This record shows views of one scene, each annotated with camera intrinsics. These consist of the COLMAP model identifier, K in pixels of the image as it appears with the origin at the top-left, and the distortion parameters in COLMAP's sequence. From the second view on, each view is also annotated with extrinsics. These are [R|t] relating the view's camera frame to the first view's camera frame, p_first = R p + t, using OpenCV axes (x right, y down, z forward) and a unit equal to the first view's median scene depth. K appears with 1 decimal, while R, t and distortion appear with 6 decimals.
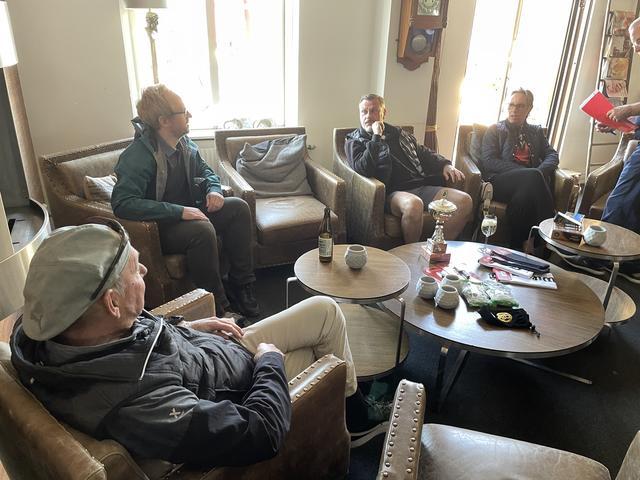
lens RADIAL K [[480.6, 0, 321.6], [0, 480.6, 243.1], [0, 0, 1]] dist [0.092495, -0.117151]
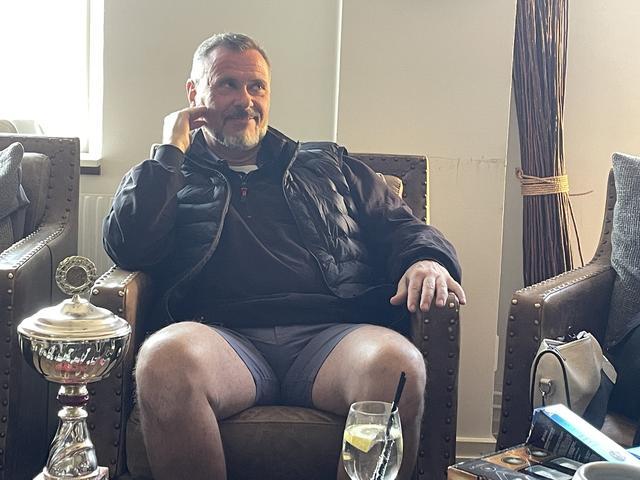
lens RADIAL K [[1168.7, 0, 303.0], [0, 1168.7, 227.0], [0, 0, 1]] dist [0.069149, 0.000000]
pose [[0.929635, 0.050380, -0.365022, 0.439525], [-0.158445, 0.949007, -0.272545, 0.016463], [0.332677, 0.311203, 0.890212, 0.368762]]
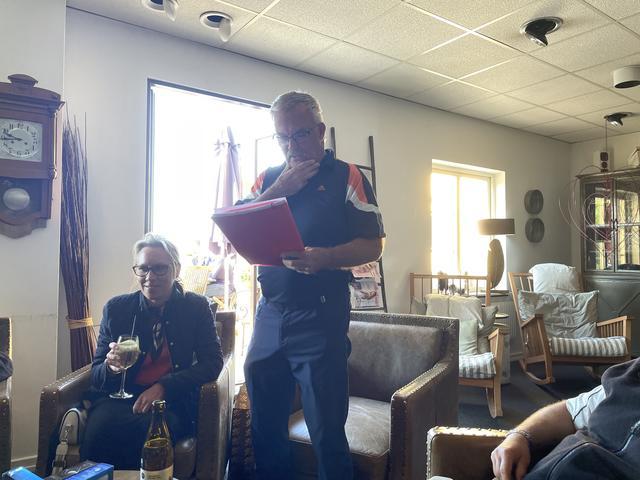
lens RADIAL K [[480.6, 0, 321.2], [0, 480.6, 236.3], [0, 0, 1]] dist [0.092495, -0.117151]
pose [[0.979694, -0.019034, 0.199594, 0.516110], [0.105809, 0.894658, -0.434040, -0.023912], [-0.170307, 0.446345, 0.878505, 0.376990]]
